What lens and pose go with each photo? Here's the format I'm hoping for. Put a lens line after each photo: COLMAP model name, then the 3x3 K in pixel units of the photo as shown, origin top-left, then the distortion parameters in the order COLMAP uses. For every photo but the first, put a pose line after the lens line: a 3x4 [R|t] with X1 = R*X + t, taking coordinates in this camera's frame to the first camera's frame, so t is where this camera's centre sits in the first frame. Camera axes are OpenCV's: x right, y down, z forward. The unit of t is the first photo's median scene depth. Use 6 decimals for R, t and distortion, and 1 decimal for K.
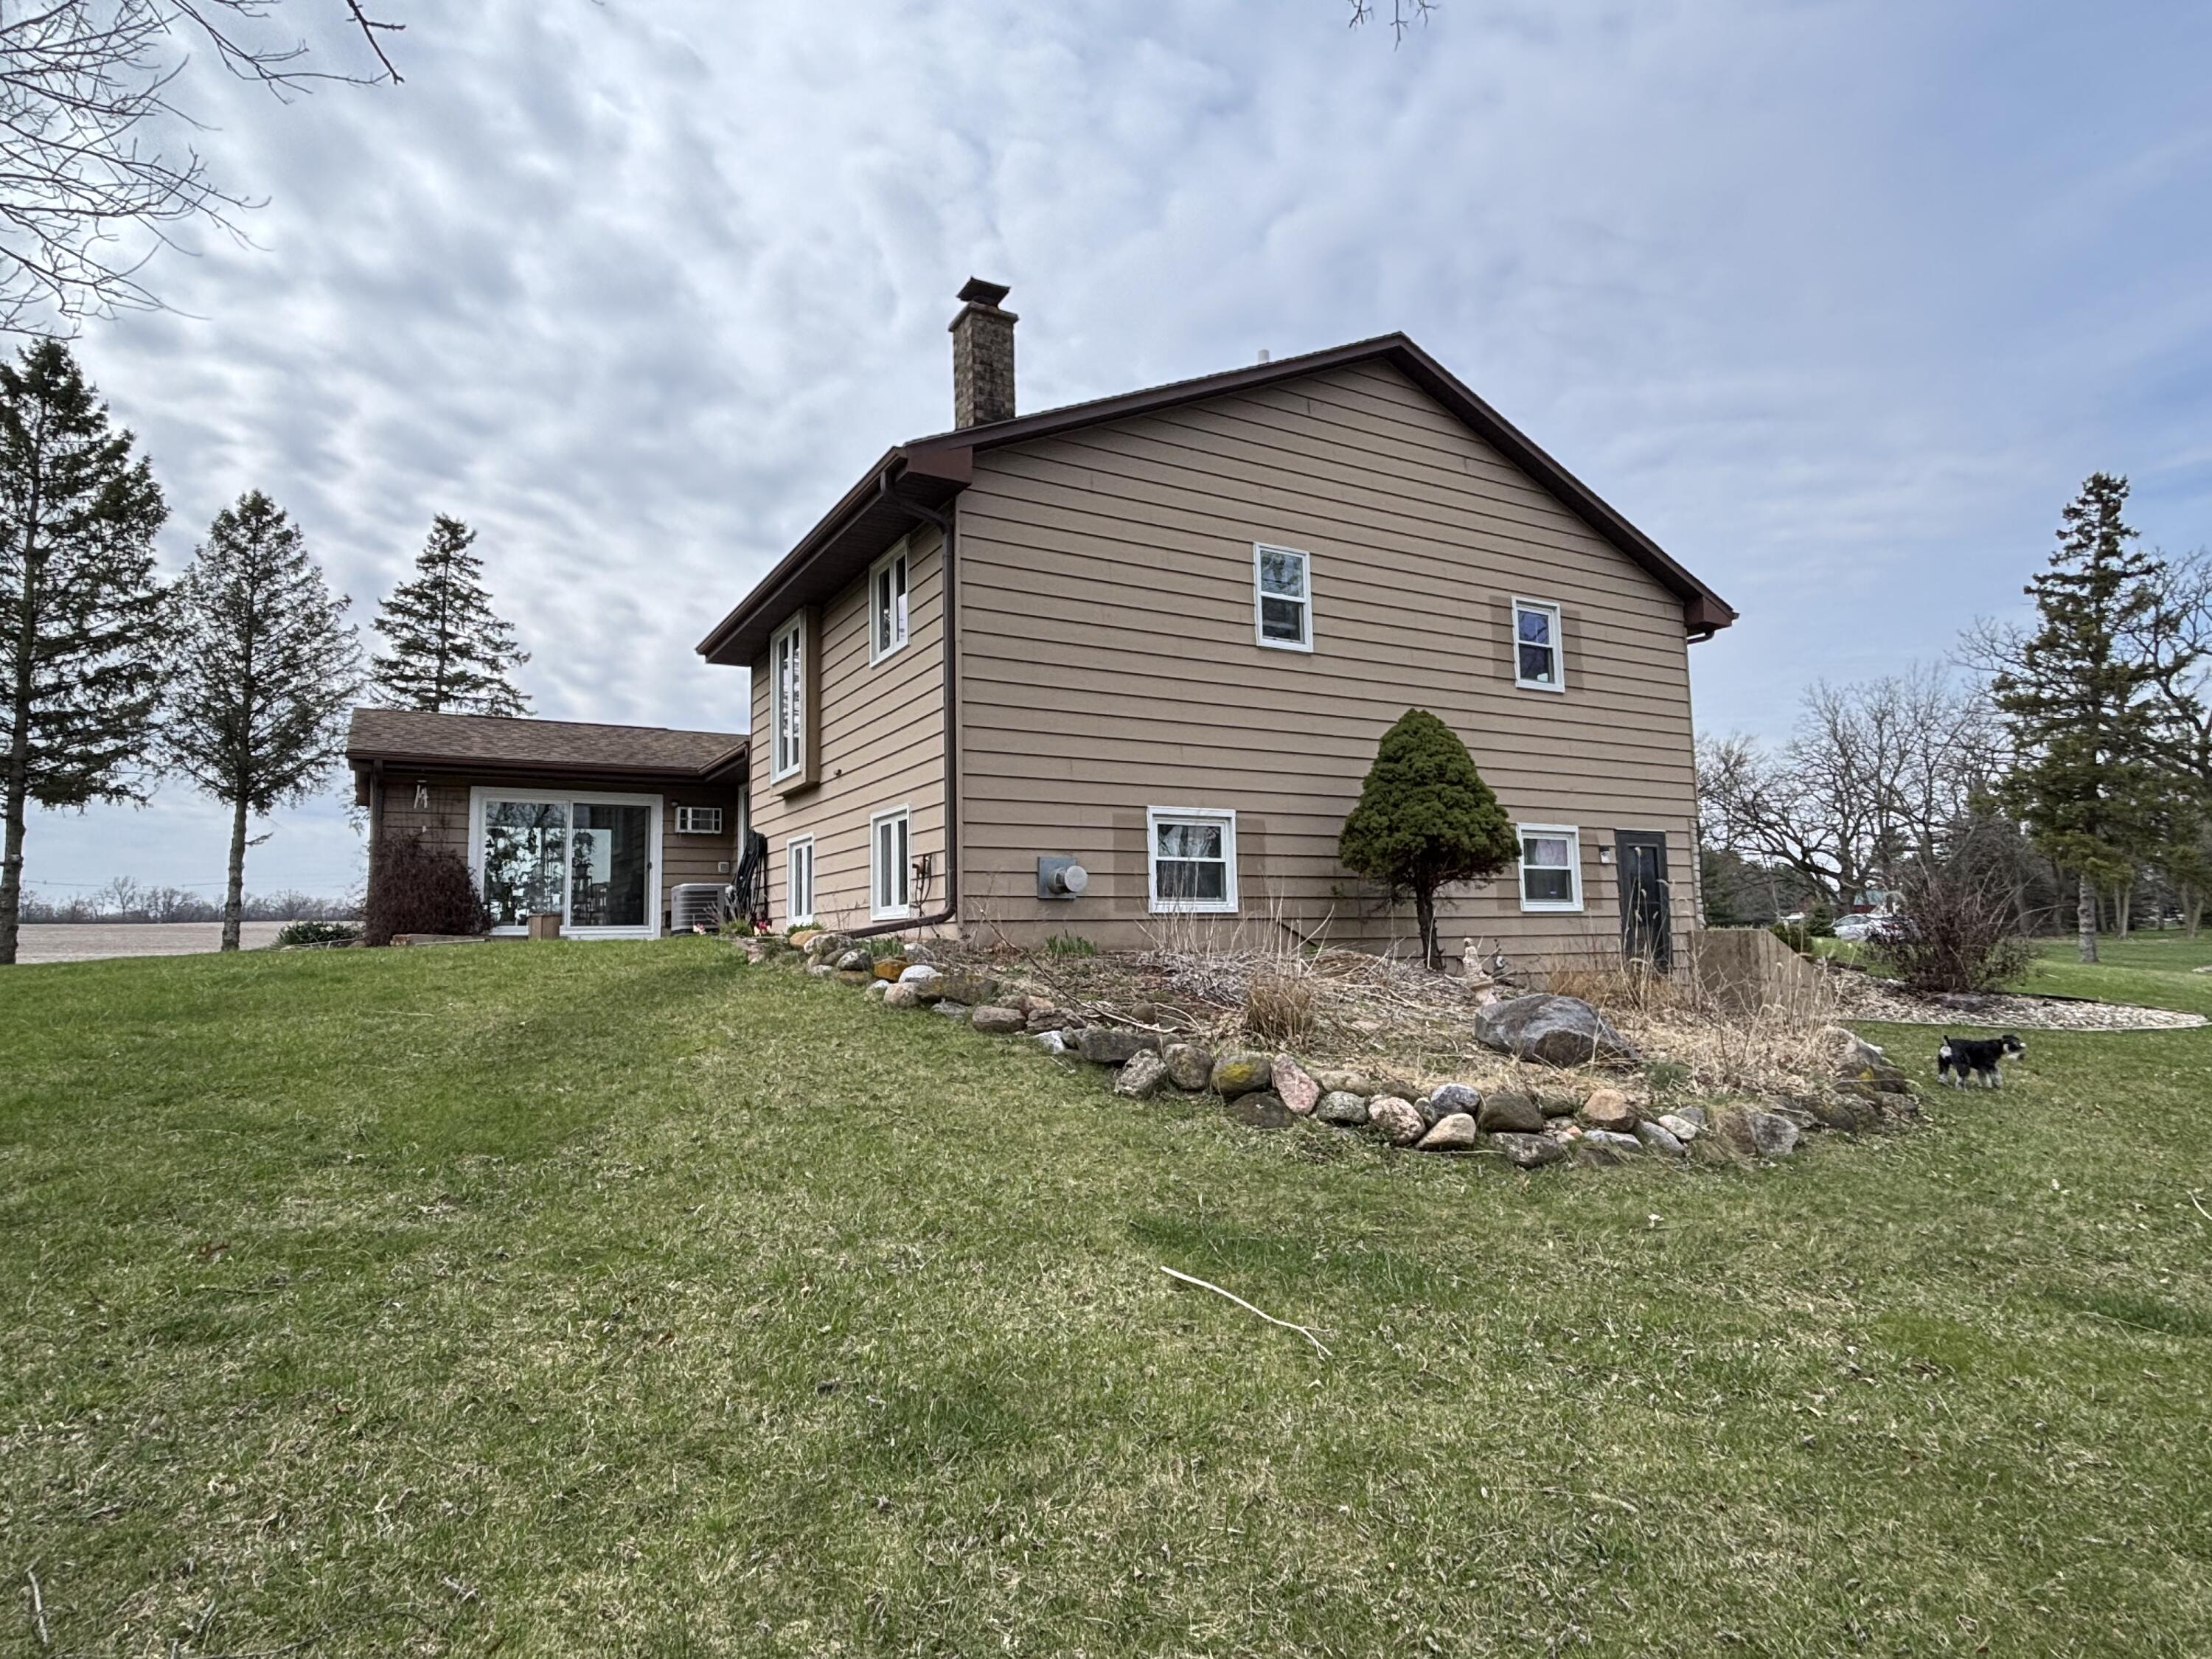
lens RADIAL K [[1252.9, 0, 1106.0], [0, 1252.9, 825.6], [0, 0, 1]] dist [0.001475, 0.000742]
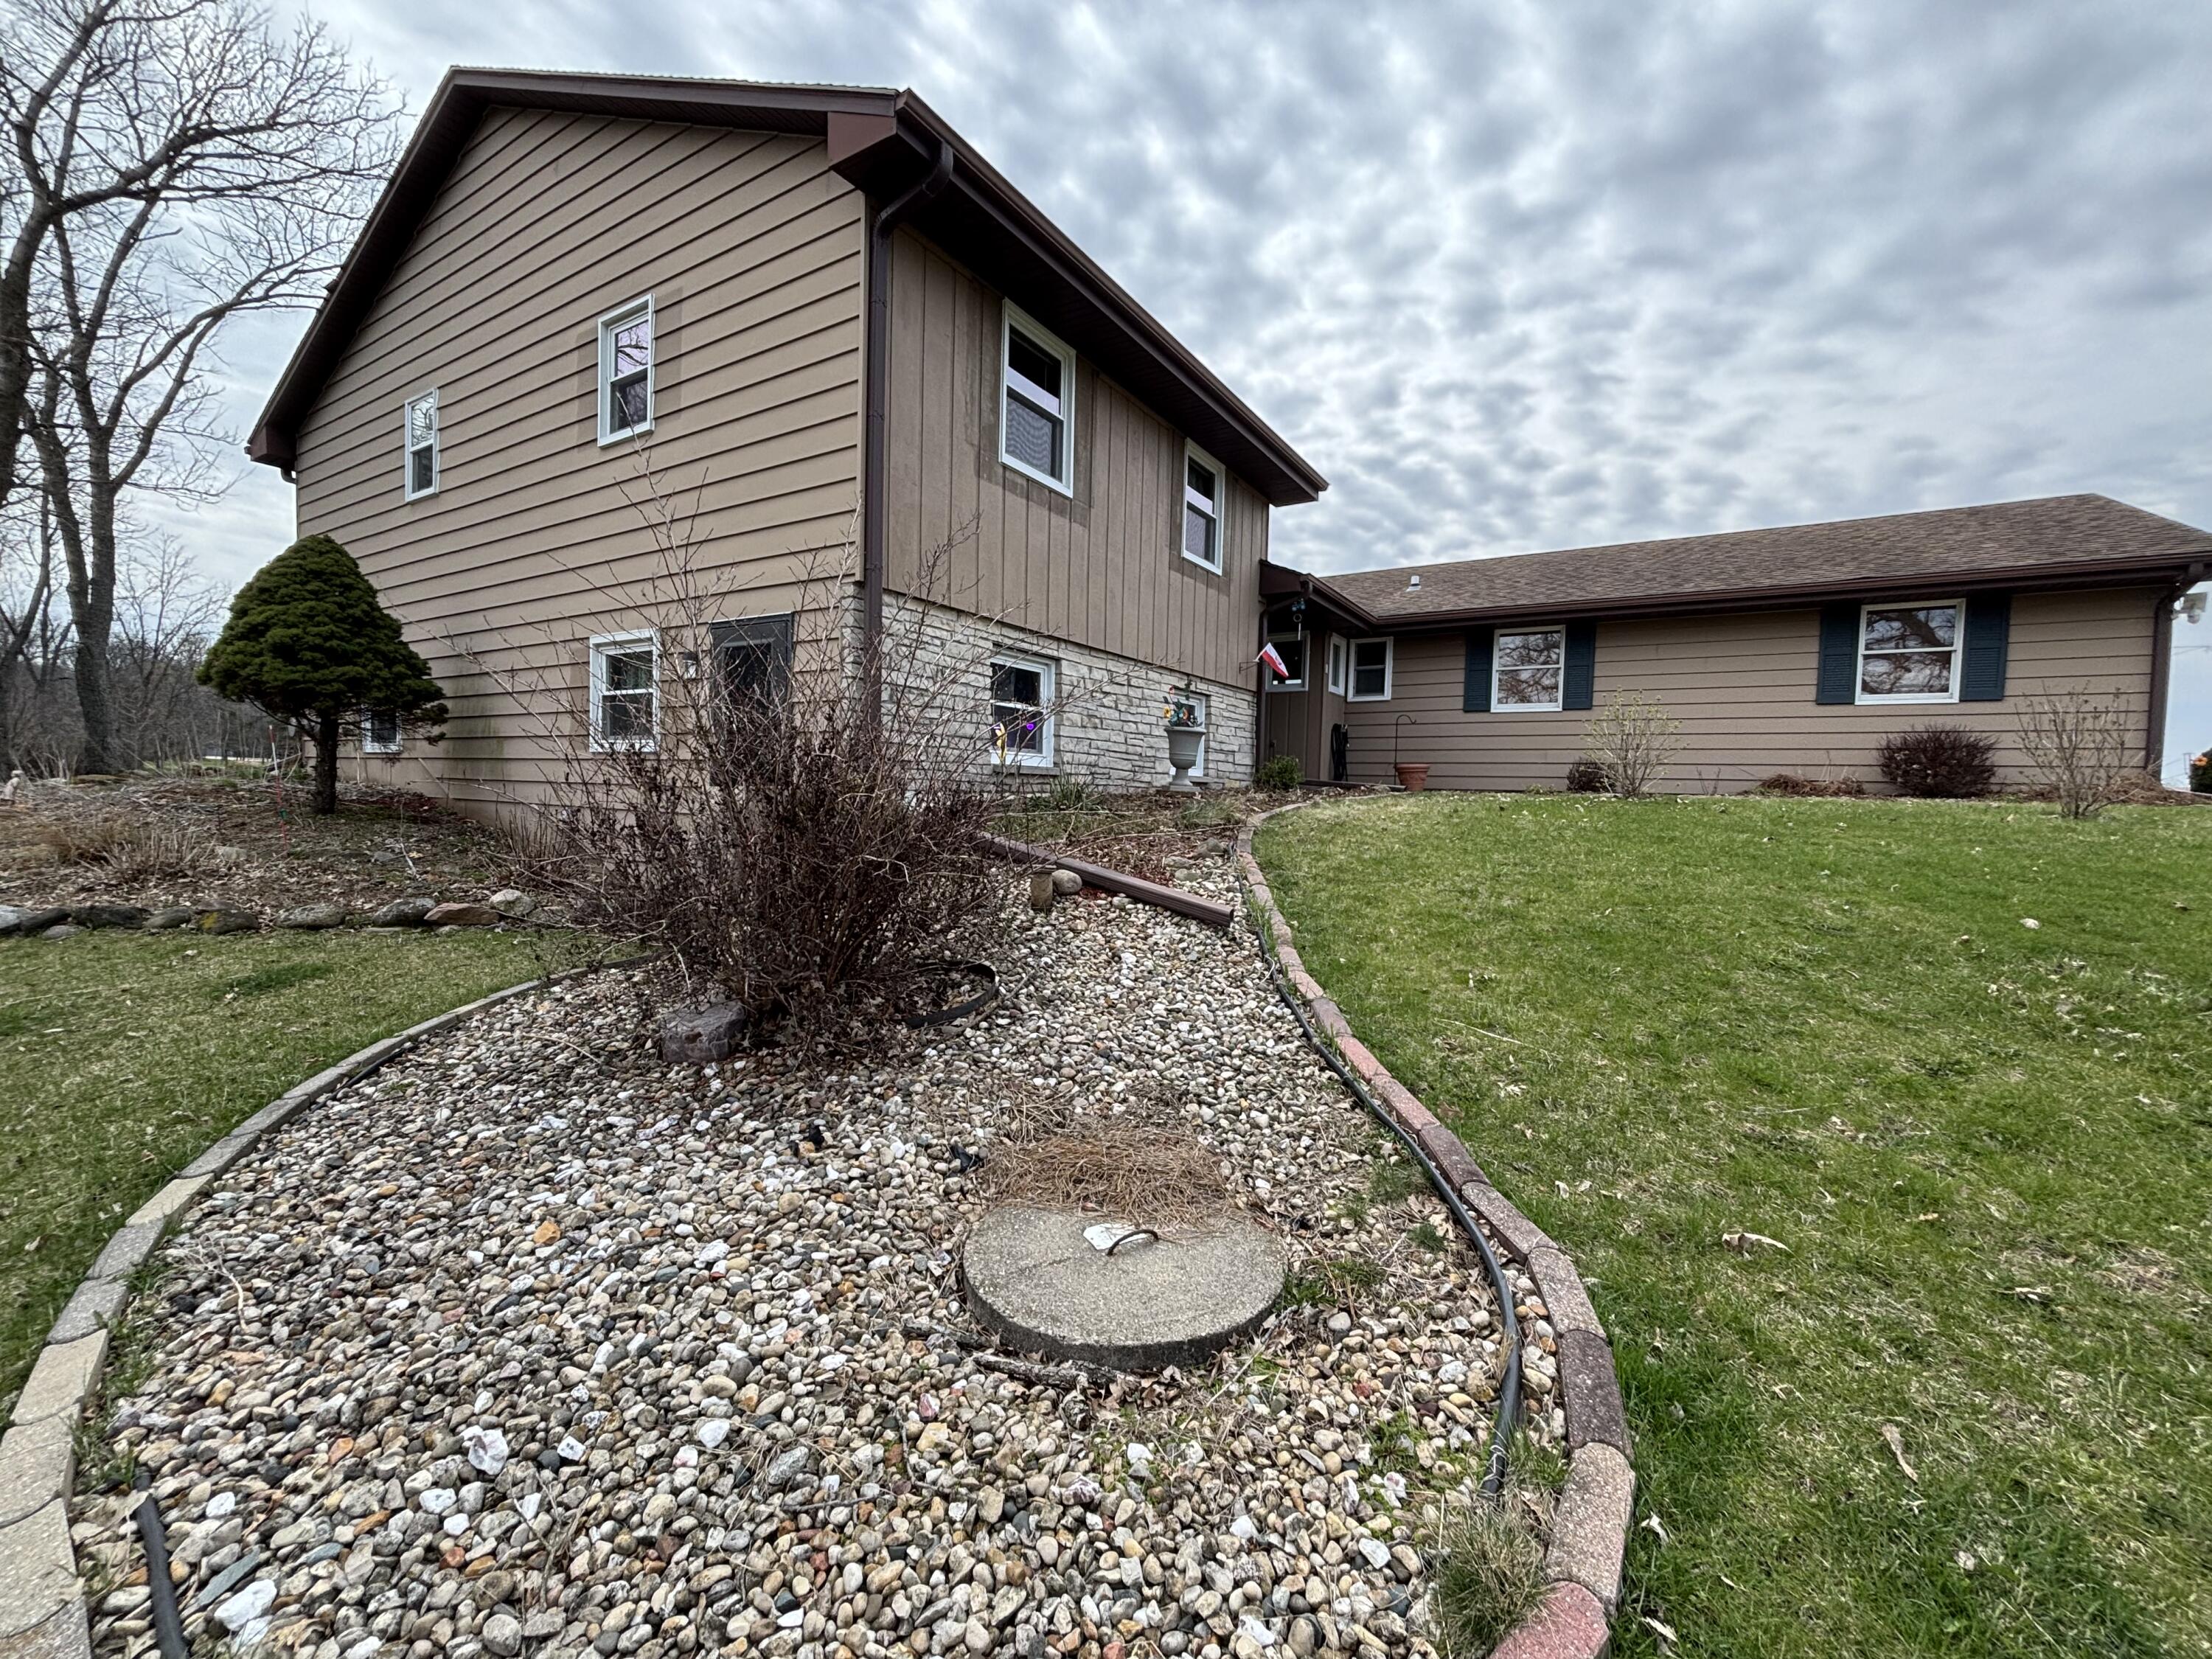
lens RADIAL K [[905.2, 0, 1104.0], [0, 905.2, 828.9], [0, 0, 1]] dist [-0.002589, 0.000019]
pose [[0.485873, 0.059972, -0.871970, -0.113137], [0.065349, 0.992358, 0.104665, -0.001126], [0.871583, -0.107836, 0.478241, 0.171736]]
